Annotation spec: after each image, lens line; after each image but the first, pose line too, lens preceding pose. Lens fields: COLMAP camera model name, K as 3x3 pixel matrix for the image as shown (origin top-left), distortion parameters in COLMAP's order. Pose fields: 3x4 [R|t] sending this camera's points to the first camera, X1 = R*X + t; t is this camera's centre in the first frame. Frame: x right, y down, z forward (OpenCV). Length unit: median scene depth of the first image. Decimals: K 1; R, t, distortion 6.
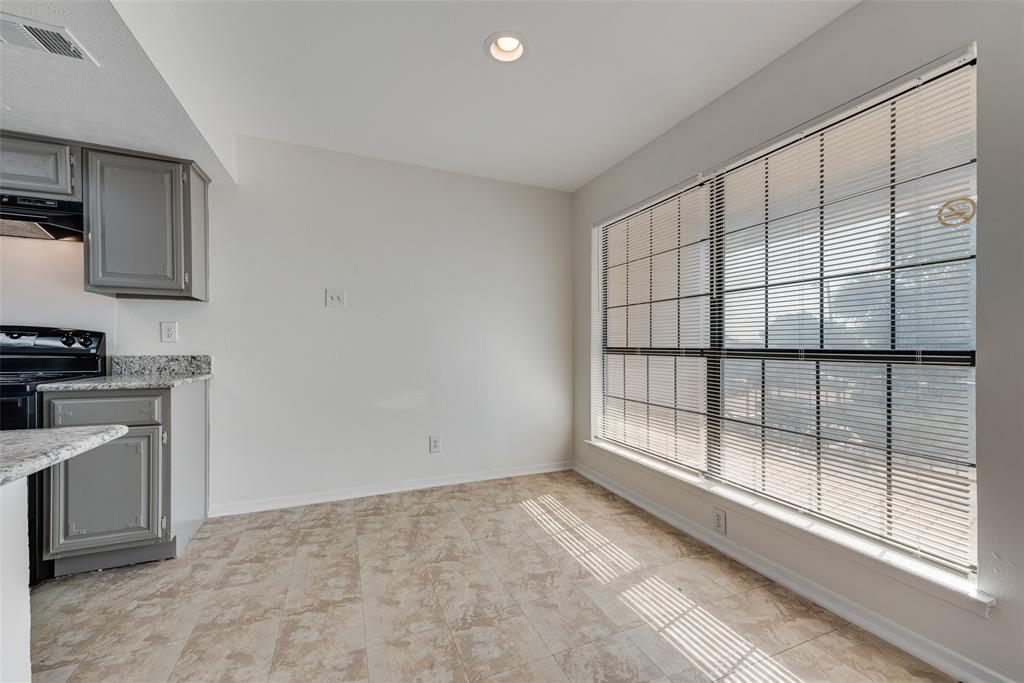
lens RADIAL K [[406.1, 0, 510.8], [0, 406.1, 348.4], [0, 0, 1]] dist [0.004067, -0.000316]
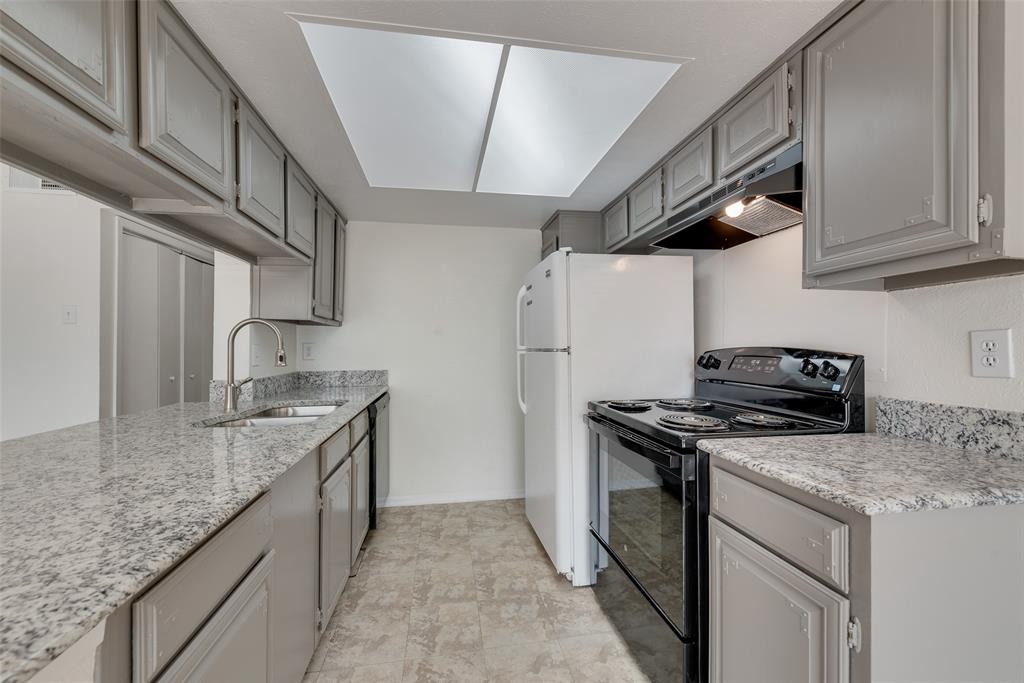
lens RADIAL K [[406.1, 0, 510.8], [0, 406.1, 348.4], [0, 0, 1]] dist [0.004067, -0.000316]
pose [[-0.225569, -0.002804, -0.974223, -0.369329], [-0.005819, 0.999982, -0.001531, -0.049343], [0.974210, 0.005323, -0.225581, 0.718464]]
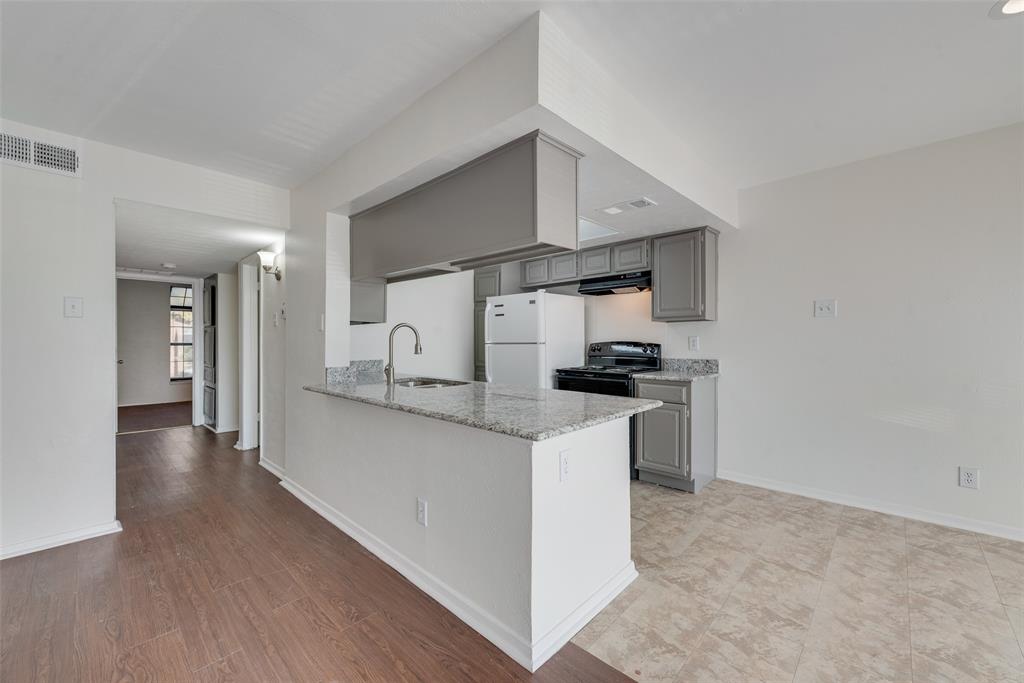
lens RADIAL K [[406.1, 0, 510.8], [0, 406.1, 348.4], [0, 0, 1]] dist [0.004067, -0.000316]
pose [[0.407017, 0.011528, -0.913348, 0.279856], [-0.000499, 0.999923, 0.012399, -0.046493], [0.913421, -0.004591, 0.406991, -0.241011]]
